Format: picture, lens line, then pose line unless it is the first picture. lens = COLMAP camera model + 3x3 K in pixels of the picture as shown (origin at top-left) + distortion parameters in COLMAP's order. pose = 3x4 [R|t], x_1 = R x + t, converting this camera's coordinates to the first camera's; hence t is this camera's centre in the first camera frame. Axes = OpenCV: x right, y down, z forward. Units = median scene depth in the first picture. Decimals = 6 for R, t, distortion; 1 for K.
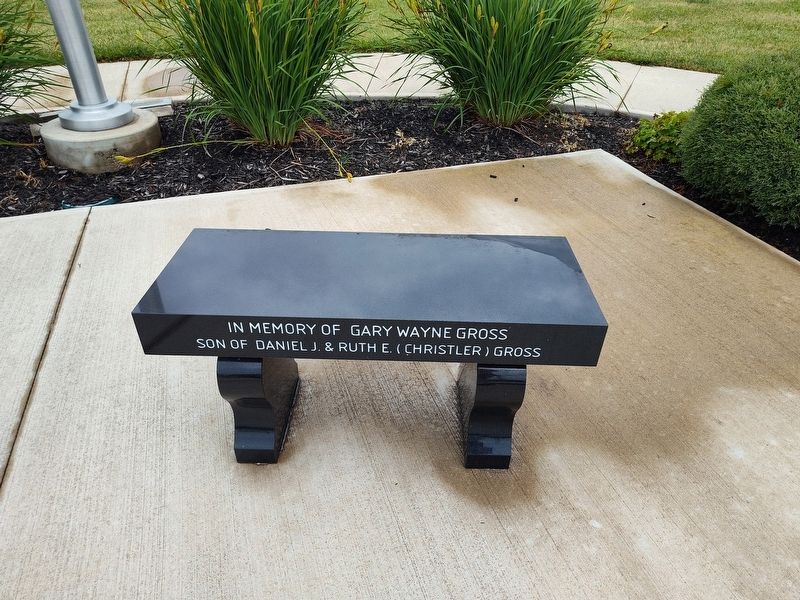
lens RADIAL K [[553.4, 0, 400.0], [0, 553.4, 300.0], [0, 0, 1]] dist [0.002861, -0.000636]
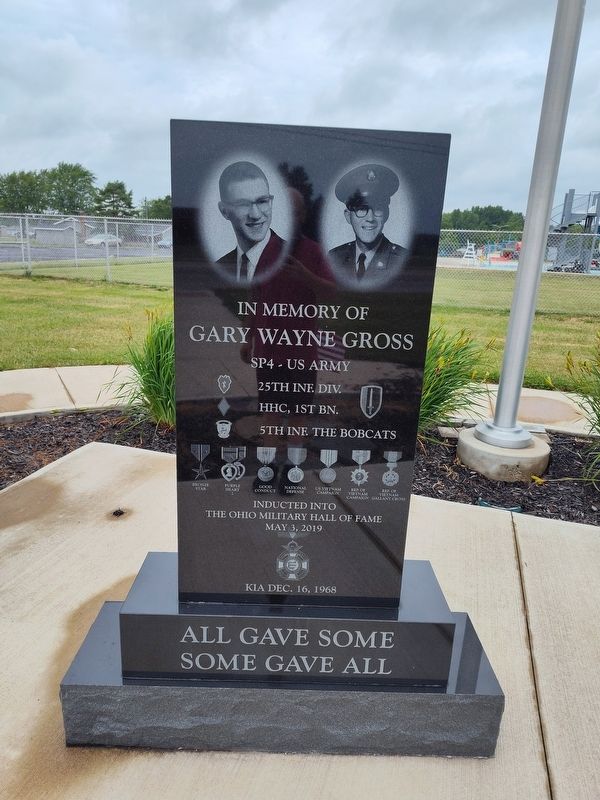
lens RADIAL K [[553.4, 0, 300.0], [0, 553.4, 400.0], [0, 0, 1]] dist [0.002861, -0.000636]
pose [[0.821907, 0.191173, -0.536583, -0.287404], [-0.359250, 0.905001, -0.227845, 0.049867], [0.442050, 0.380035, 0.812505, -0.270713]]
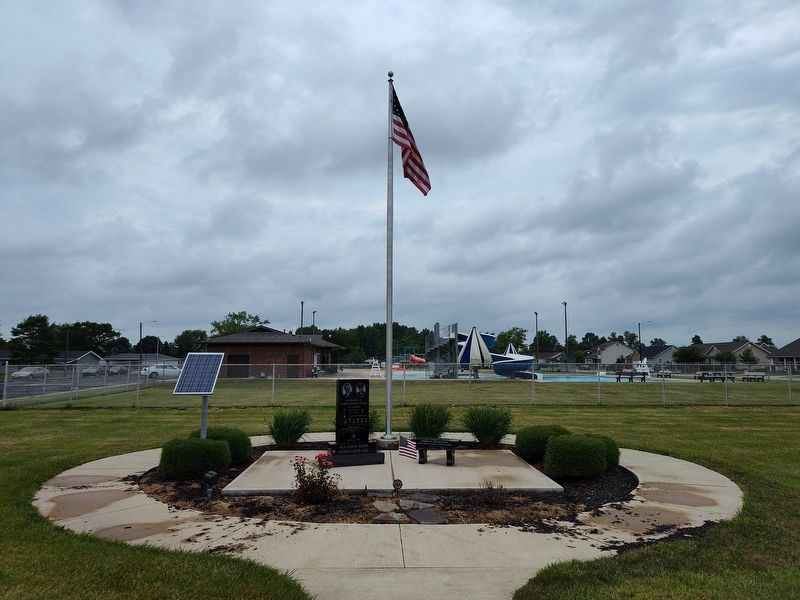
lens RADIAL K [[553.4, 0, 400.0], [0, 553.4, 300.0], [0, 0, 1]] dist [0.002861, -0.000636]
pose [[0.962866, -0.030002, -0.268307, 0.789387], [-0.151995, 0.761105, -0.630569, 1.686970], [0.223129, 0.647935, 0.728282, -3.041478]]
